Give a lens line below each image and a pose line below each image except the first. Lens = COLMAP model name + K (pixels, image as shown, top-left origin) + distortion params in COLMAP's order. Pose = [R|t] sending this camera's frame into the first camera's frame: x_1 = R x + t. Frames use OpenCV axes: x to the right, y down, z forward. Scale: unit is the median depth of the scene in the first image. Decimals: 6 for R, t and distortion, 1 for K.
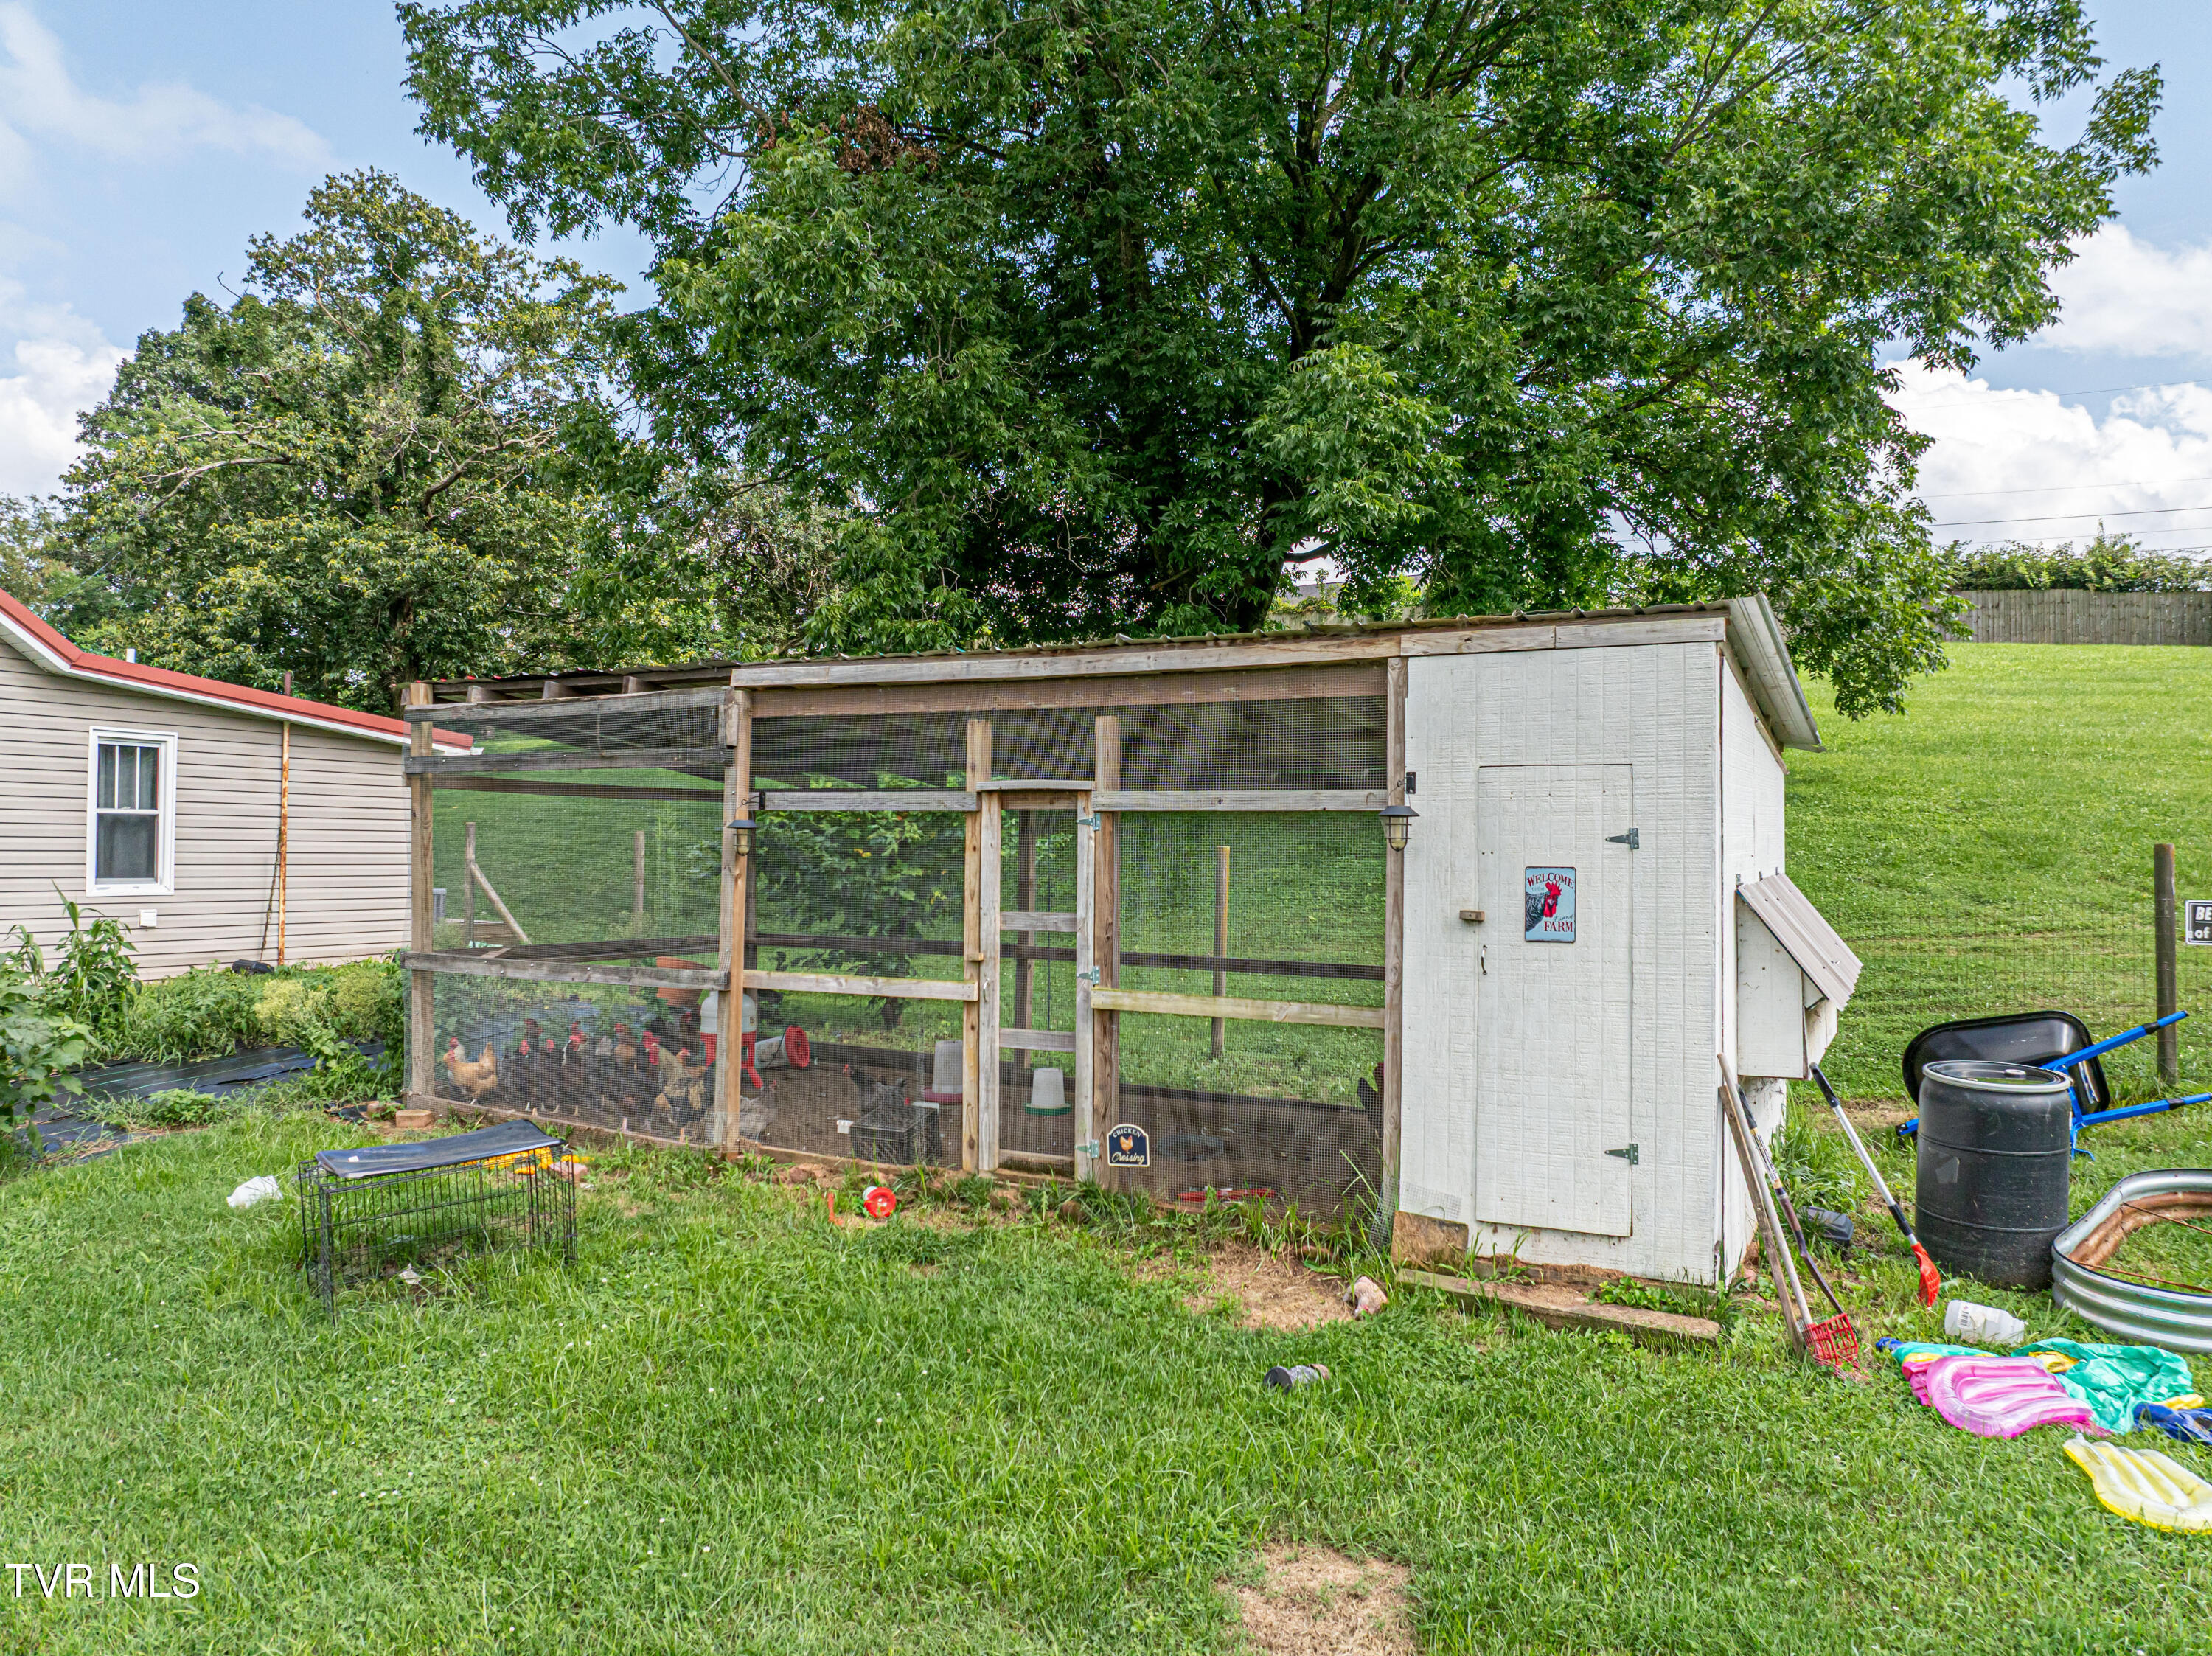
lens RADIAL K [[1549.6, 0, 1118.8], [0, 1549.6, 819.3], [0, 0, 1]] dist [-0.026732, -0.000163]
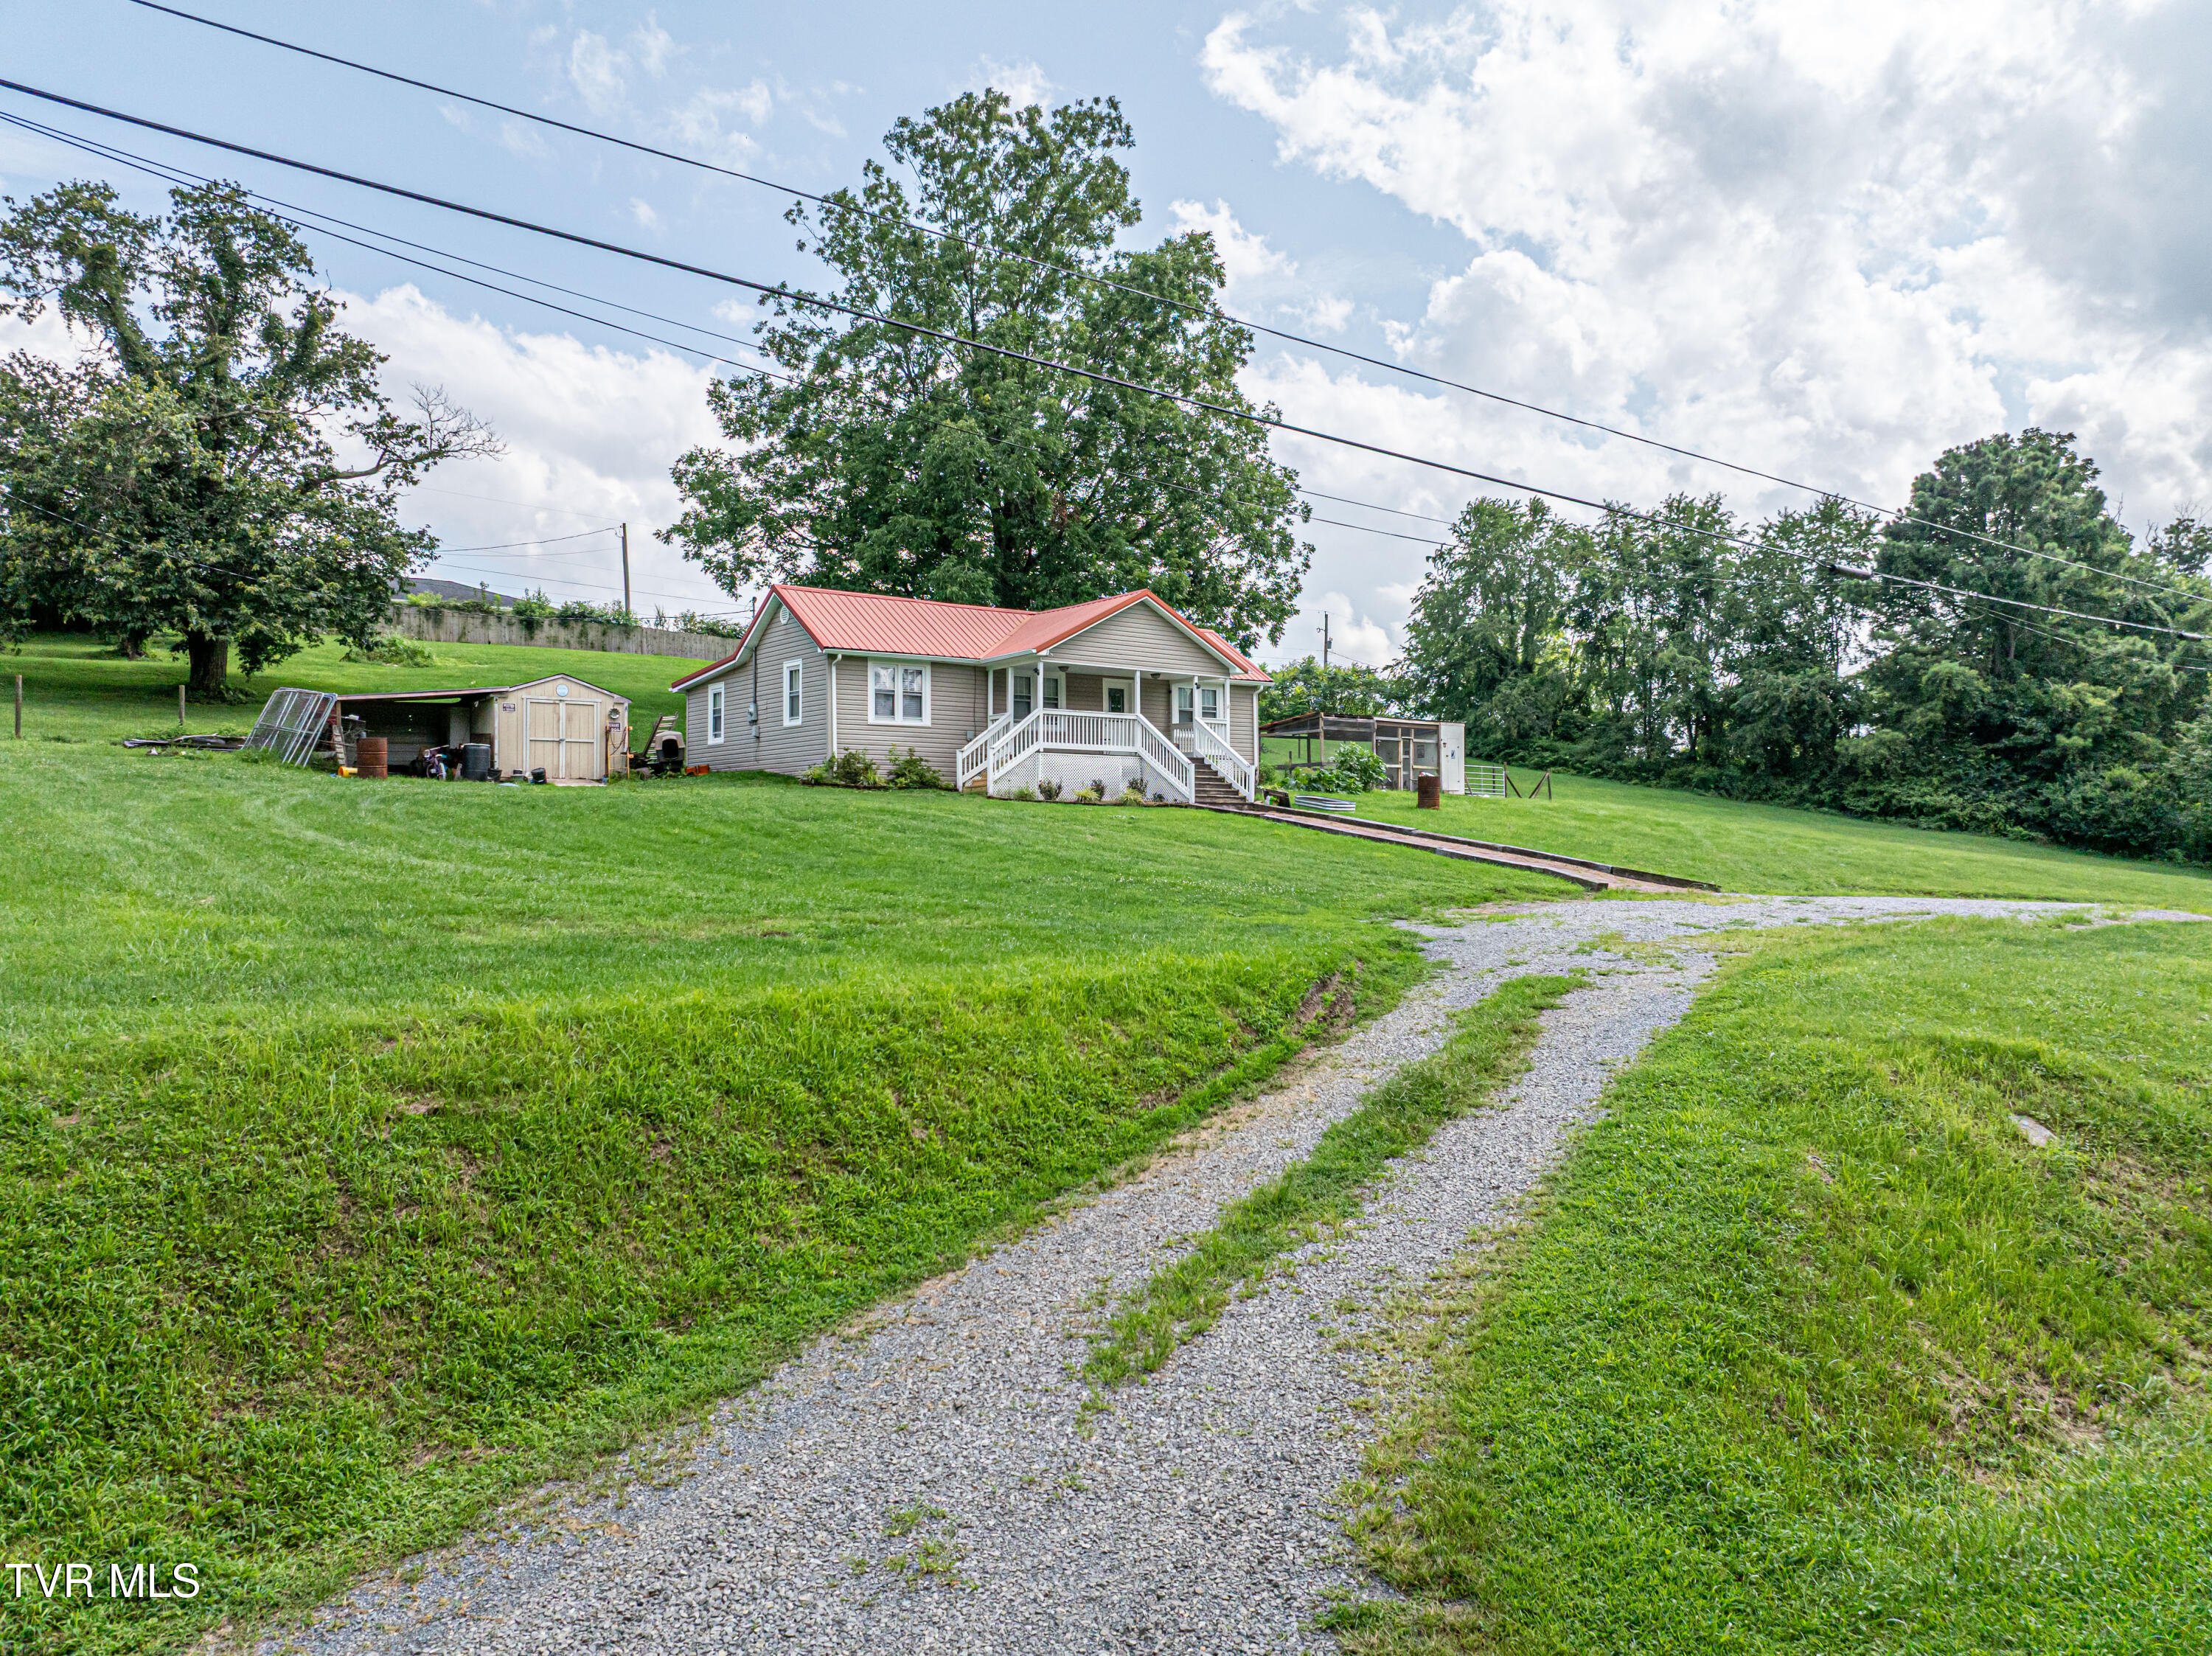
lens RADIAL K [[1549.6, 0, 1118.8], [0, 1549.6, 819.3], [0, 0, 1]] dist [-0.026732, -0.000163]
pose [[0.388192, -0.001517, 0.921577, -1.470148], [-0.008526, 0.999950, 0.005237, 0.067137], [-0.921539, -0.009891, 0.388160, -0.118478]]
